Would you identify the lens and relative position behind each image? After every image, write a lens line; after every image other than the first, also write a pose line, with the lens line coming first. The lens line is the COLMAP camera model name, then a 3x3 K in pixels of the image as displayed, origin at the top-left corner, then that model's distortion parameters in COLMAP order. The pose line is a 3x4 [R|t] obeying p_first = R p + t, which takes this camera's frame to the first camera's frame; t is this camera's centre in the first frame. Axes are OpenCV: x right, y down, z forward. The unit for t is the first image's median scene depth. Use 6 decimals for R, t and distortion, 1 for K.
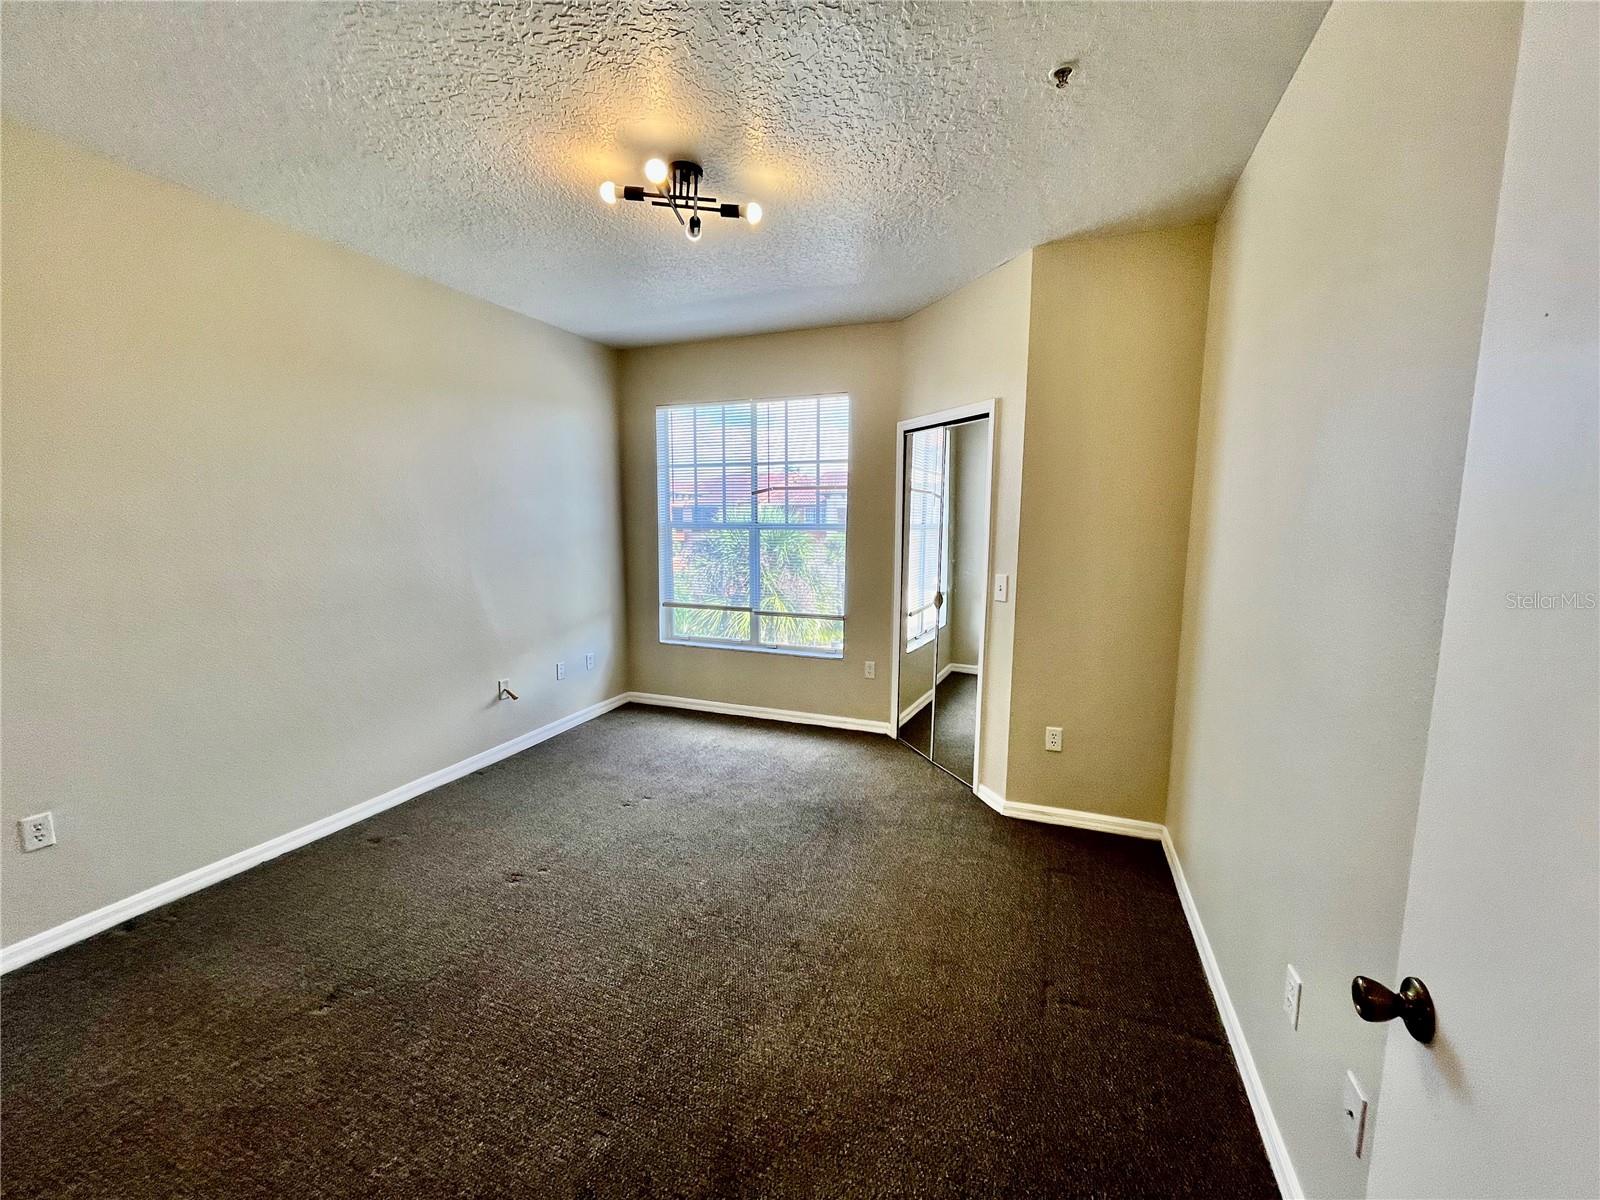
lens RADIAL K [[648.7, 0, 796.2], [0, 648.7, 600.8], [0, 0, 1]] dist [-0.002769, 0.000038]
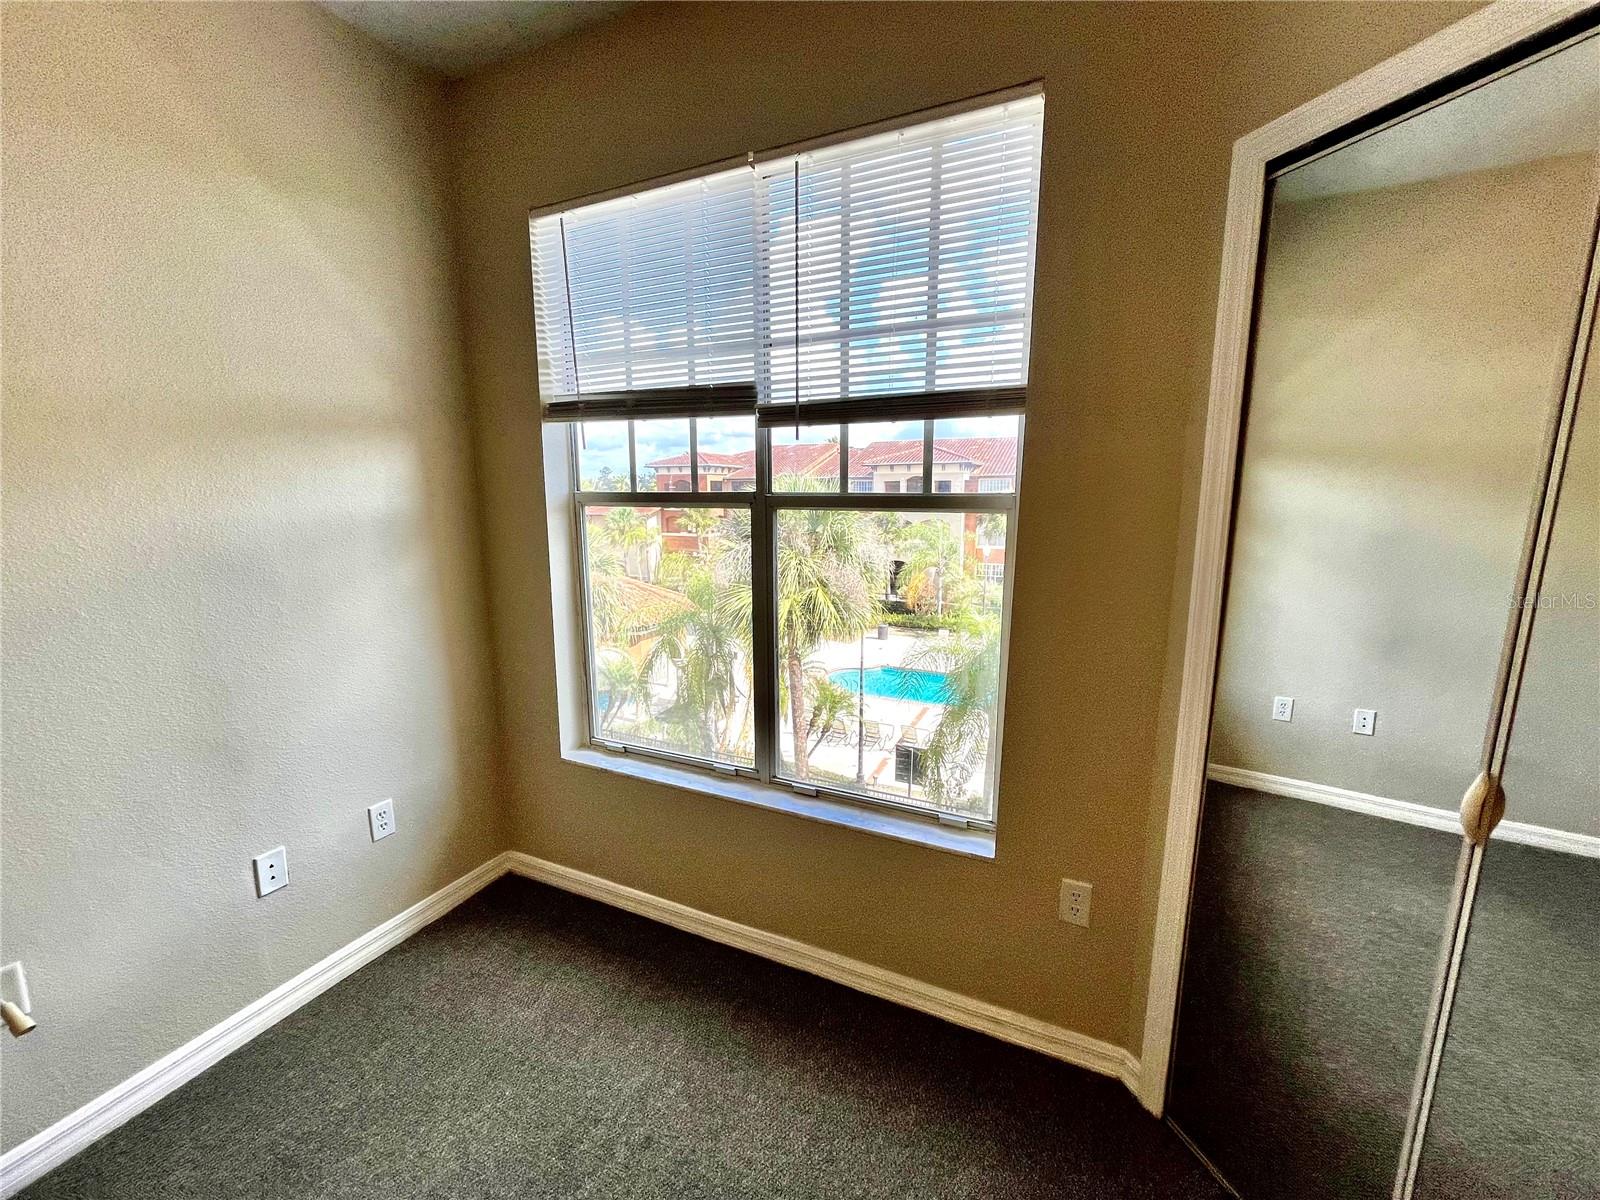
lens RADIAL K [[648.7, 0, 796.2], [0, 648.7, 600.8], [0, 0, 1]] dist [-0.002769, 0.000038]
pose [[0.997785, 0.005892, -0.066258, -0.016658], [-0.003274, 0.999212, 0.039552, -0.067302], [0.066438, -0.039248, 0.997018, 0.577432]]
